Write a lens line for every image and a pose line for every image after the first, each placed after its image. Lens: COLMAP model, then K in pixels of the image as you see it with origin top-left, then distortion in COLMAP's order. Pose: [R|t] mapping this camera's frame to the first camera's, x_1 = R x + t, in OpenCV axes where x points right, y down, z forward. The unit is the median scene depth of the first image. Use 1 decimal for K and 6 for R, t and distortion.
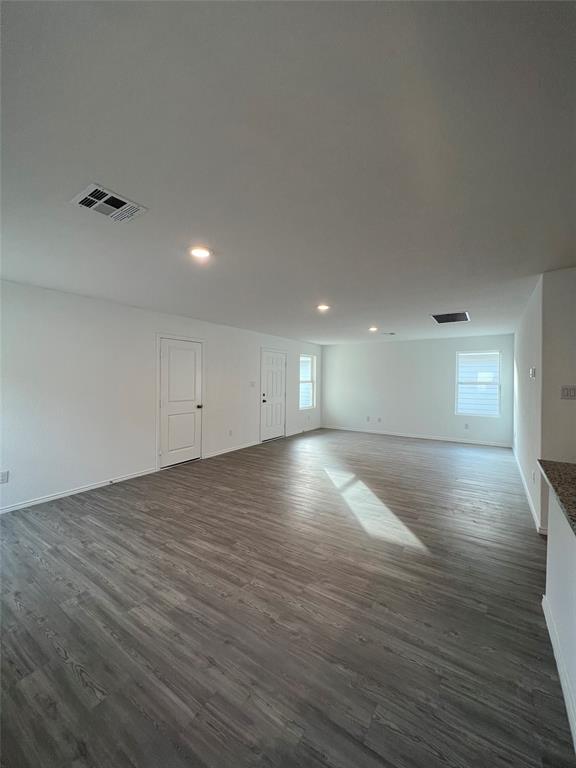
lens RADIAL K [[306.0, 0, 288.7], [0, 306.0, 380.5], [0, 0, 1]] dist [-0.000239, 0.000043]
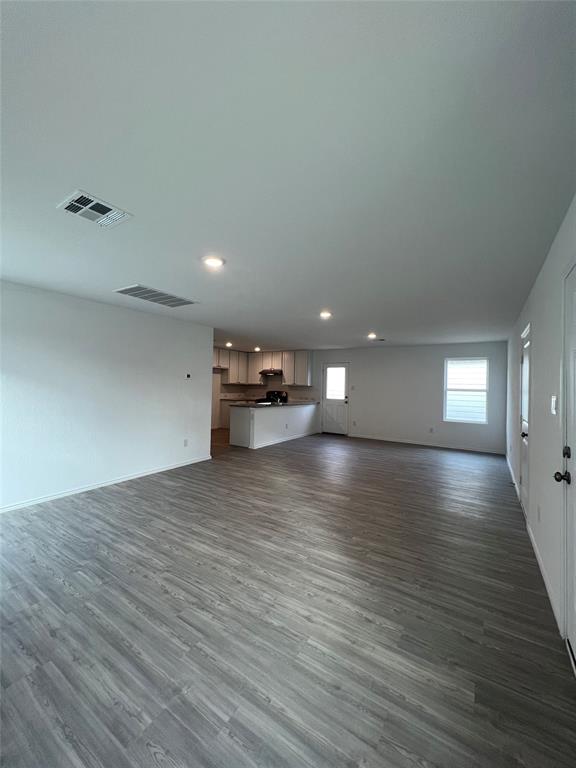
lens RADIAL K [[306.0, 0, 288.7], [0, 306.0, 380.5], [0, 0, 1]] dist [-0.000239, 0.000043]
pose [[-0.999446, -0.029784, -0.014864, 0.312944], [-0.029657, 0.999522, -0.008714, -0.004211], [0.015117, -0.008269, -0.999852, 2.603024]]
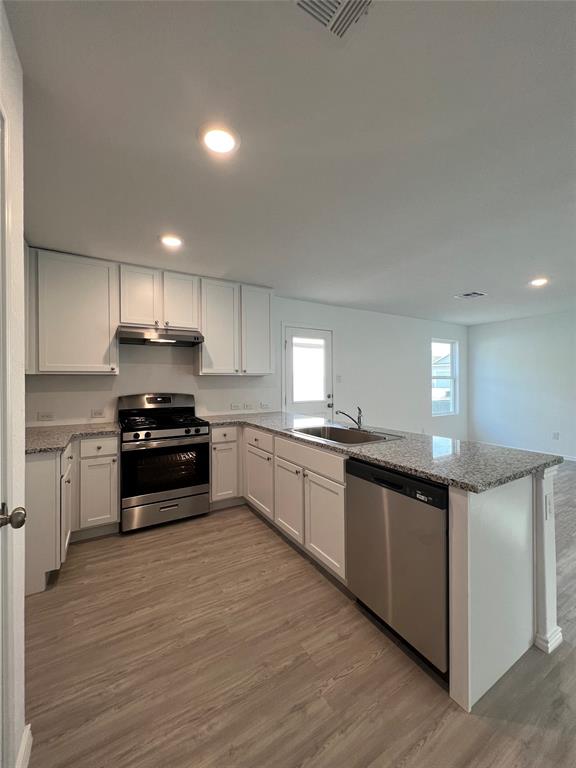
lens RADIAL K [[306.0, 0, 288.7], [0, 306.0, 380.5], [0, 0, 1]] dist [-0.000239, 0.000043]
pose [[-0.432909, -0.006790, -0.901412, 1.105092], [-0.003035, 0.999977, -0.006075, 0.039863], [0.901433, 0.000106, -0.432919, 0.422981]]
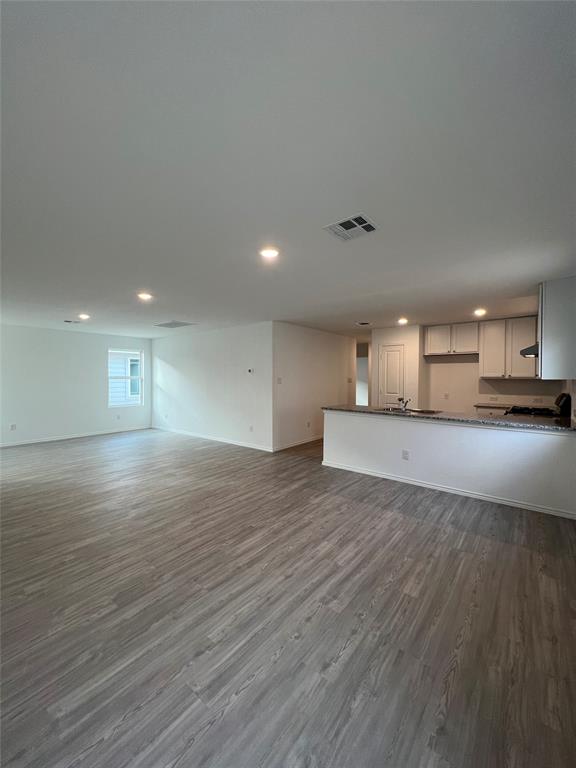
lens RADIAL K [[306.0, 0, 288.7], [0, 306.0, 380.5], [0, 0, 1]] dist [-0.000239, 0.000043]
pose [[0.089077, -0.018728, 0.995849, -0.987936], [0.001315, 0.999825, 0.018685, -0.002610], [-0.996024, -0.000354, 0.089086, 0.625795]]
